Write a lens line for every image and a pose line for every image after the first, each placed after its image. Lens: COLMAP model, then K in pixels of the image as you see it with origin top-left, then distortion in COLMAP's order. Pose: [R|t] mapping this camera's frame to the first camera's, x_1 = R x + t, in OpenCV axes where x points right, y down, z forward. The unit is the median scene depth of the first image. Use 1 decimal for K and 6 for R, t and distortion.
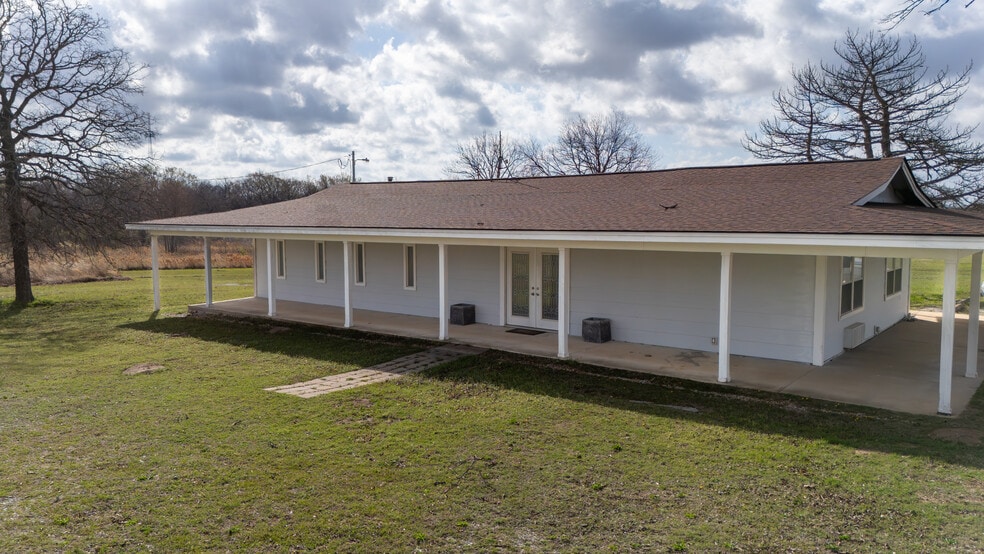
lens RADIAL K [[734.7, 0, 492.0], [0, 734.7, 277.0], [0, 0, 1]] dist [0.059350, -0.000348]
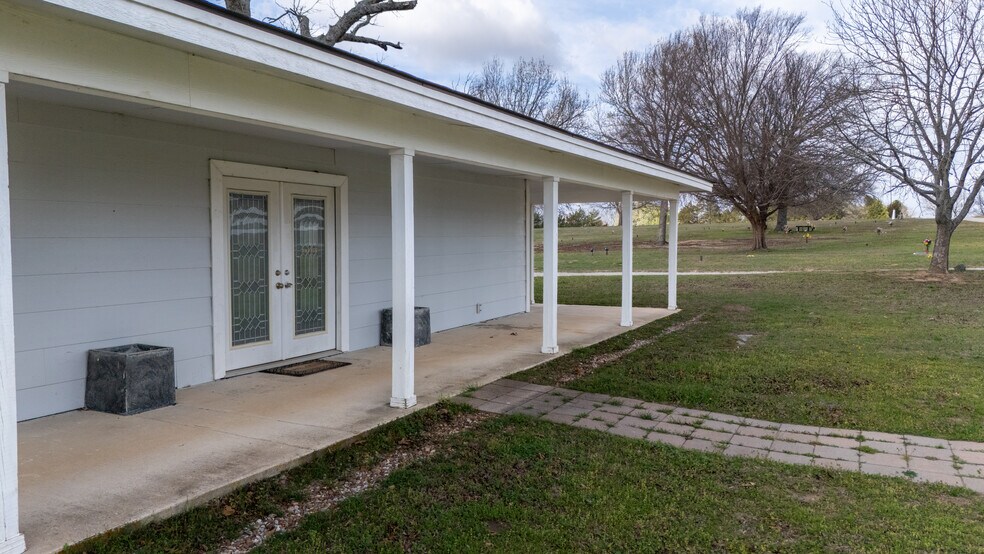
lens RADIAL K [[734.7, 0, 492.0], [0, 734.7, 277.0], [0, 0, 1]] dist [0.059350, -0.000348]
pose [[-0.205587, -0.045622, 0.977575, -0.408281], [0.088657, 0.993937, 0.065031, -0.000679], [-0.974615, 0.100038, -0.200296, 0.930171]]
